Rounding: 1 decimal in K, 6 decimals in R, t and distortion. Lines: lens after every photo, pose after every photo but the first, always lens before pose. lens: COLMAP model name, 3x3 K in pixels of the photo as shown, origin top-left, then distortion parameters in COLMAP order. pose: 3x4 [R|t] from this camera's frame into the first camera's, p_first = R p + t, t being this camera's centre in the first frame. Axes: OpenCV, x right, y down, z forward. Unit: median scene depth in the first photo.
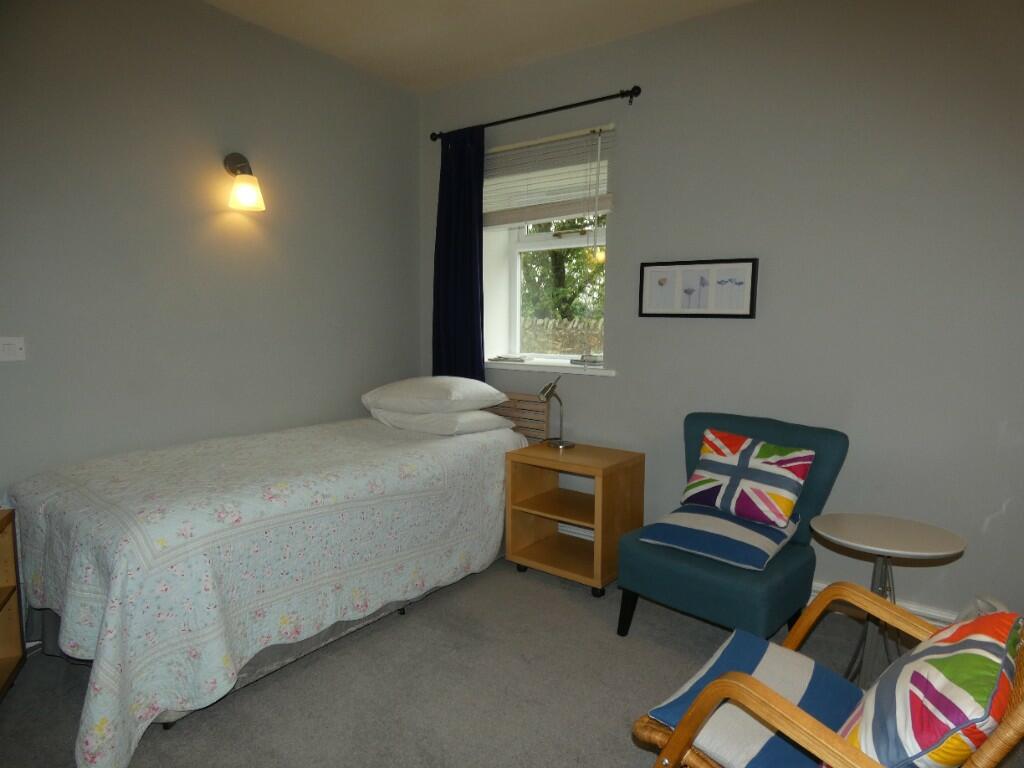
lens RADIAL K [[617.7, 0, 510.0], [0, 617.7, 384.6], [0, 0, 1]] dist [0.006645, 0.000104]
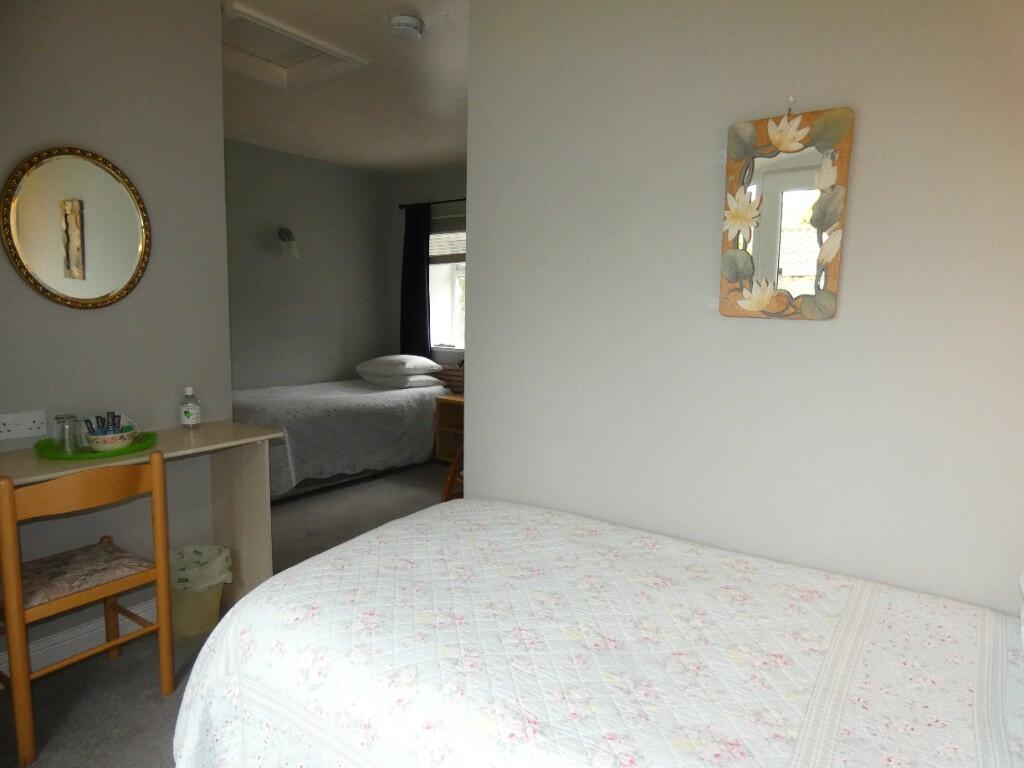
lens RADIAL K [[617.7, 0, 513.3], [0, 617.7, 382.9], [0, 0, 1]] dist [0.006645, 0.000104]
pose [[0.999959, 0.006279, -0.006580, 0.206298], [-0.006122, 0.999702, 0.023648, 0.021696], [0.006726, -0.023607, 0.999699, -0.699119]]
